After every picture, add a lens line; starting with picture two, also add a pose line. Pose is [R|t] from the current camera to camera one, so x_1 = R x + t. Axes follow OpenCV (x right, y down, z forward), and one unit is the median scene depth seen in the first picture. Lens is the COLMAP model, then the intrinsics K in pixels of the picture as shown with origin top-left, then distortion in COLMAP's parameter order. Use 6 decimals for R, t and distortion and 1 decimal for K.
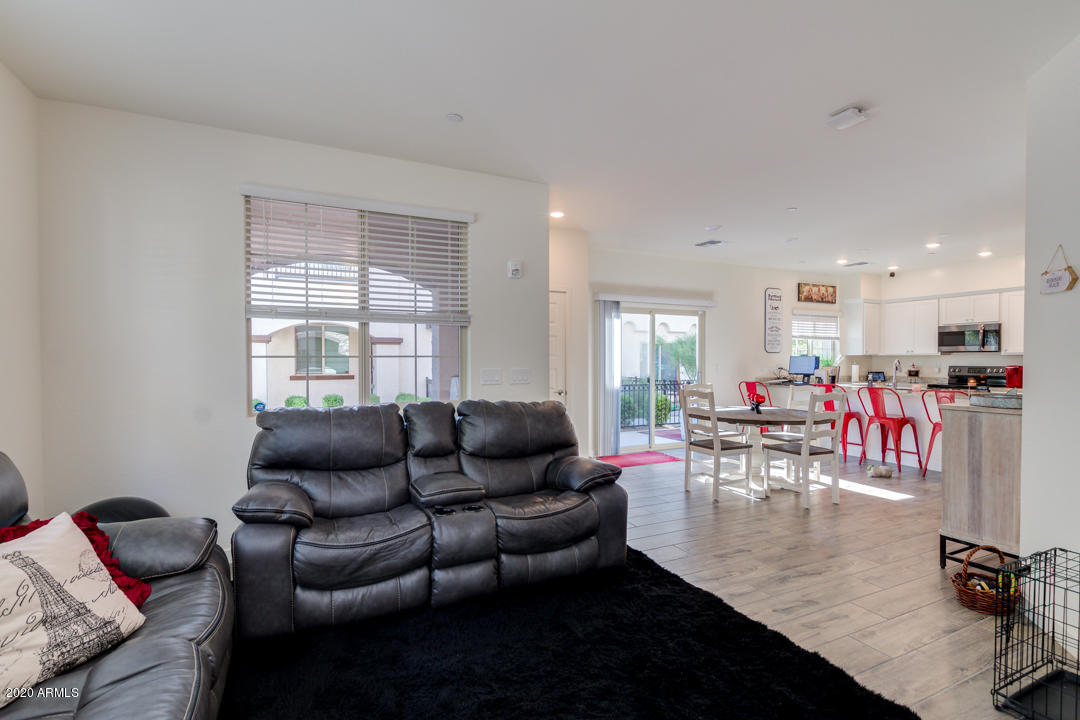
lens RADIAL K [[486.3, 0, 536.0], [0, 486.3, 365.5], [0, 0, 1]] dist [0.009501, -0.000297]
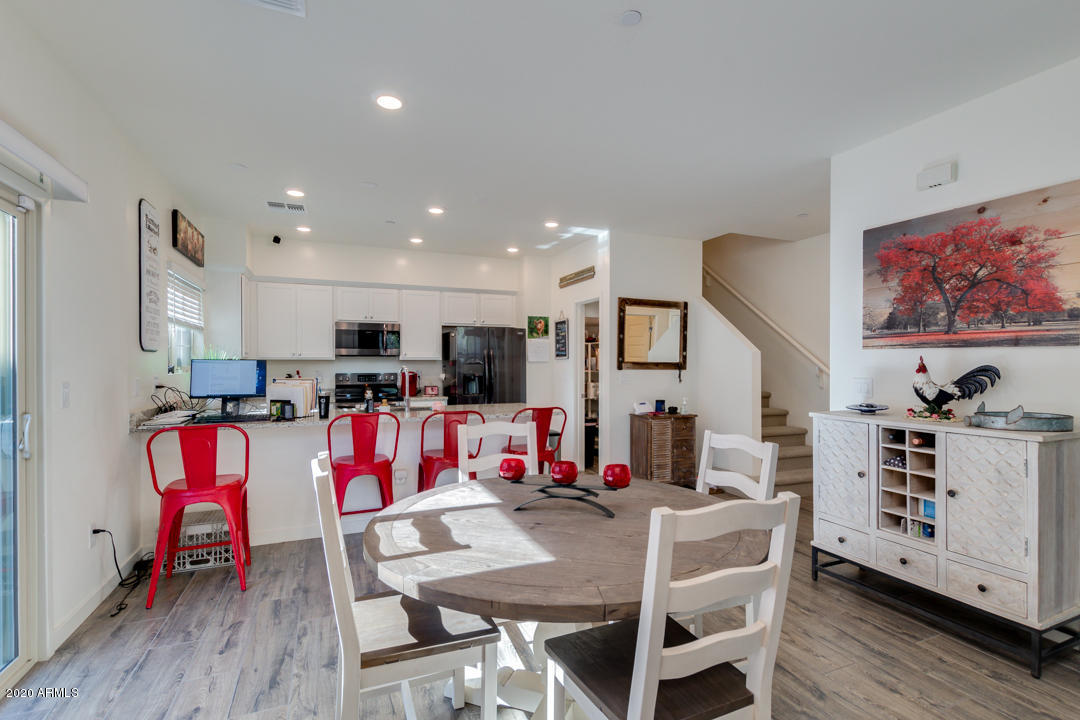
lens RADIAL K [[502.1, 0, 545.4], [0, 502.1, 363.4], [0, 0, 1]] dist [0.003493, 0.000628]
pose [[0.020521, -0.000546, 0.999789, 0.053998], [0.014179, 0.999899, 0.000255, -0.012317], [-0.999689, 0.014171, 0.020526, 0.721613]]
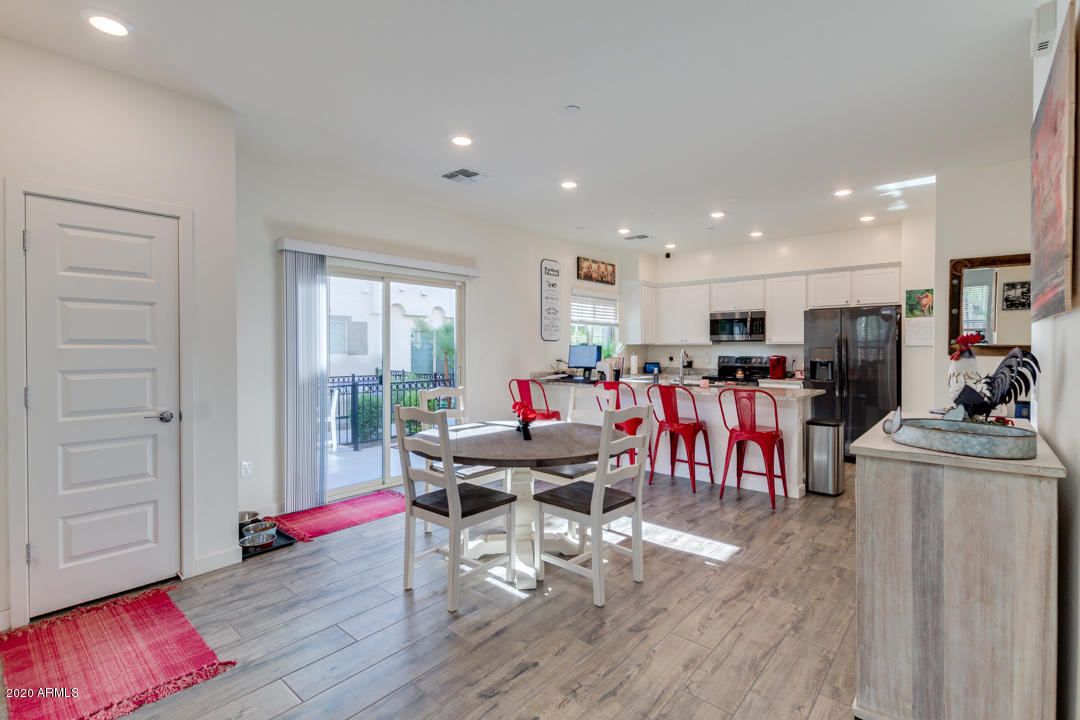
lens RADIAL K [[502.1, 0, 536.9], [0, 502.1, 352.0], [0, 0, 1]] dist [0.003493, 0.000628]
pose [[0.912618, -0.003351, 0.408801, 0.147716], [0.005774, 0.999972, -0.004693, -0.005060], [-0.408774, 0.006644, 0.912612, 0.294073]]
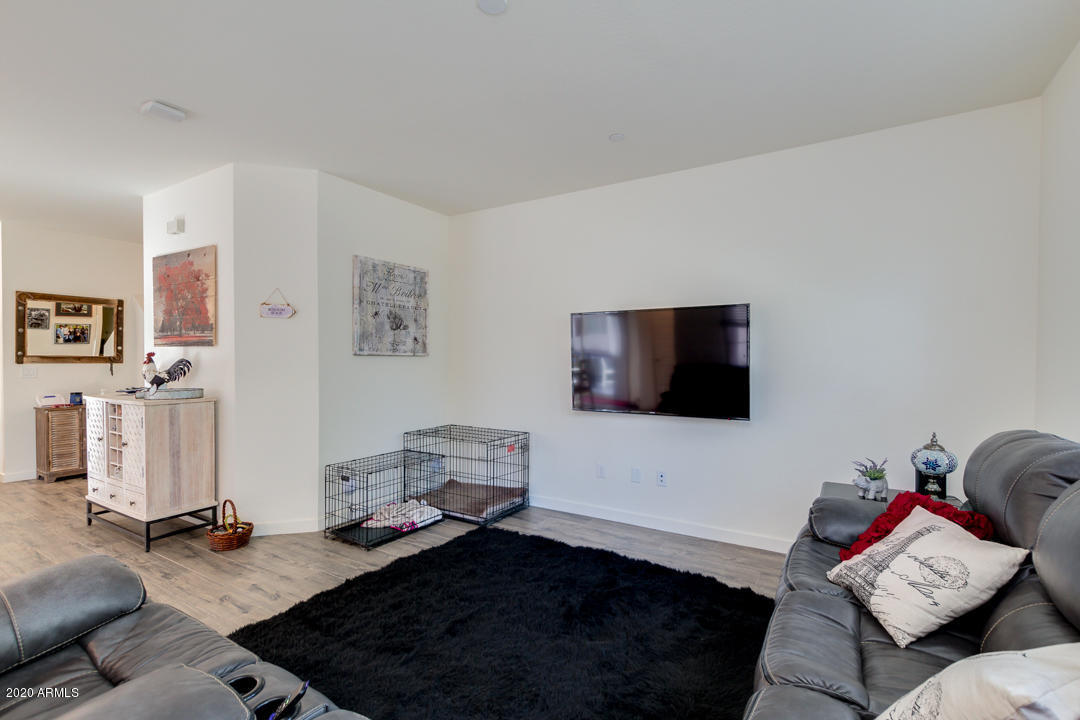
lens RADIAL K [[502.1, 0, 546.5], [0, 502.1, 364.4], [0, 0, 1]] dist [0.003493, 0.000628]
pose [[-0.548694, -0.011397, 0.835946, -0.255836], [0.010046, 0.999745, 0.020224, -0.007227], [-0.835963, 0.019495, -0.548440, 0.377241]]
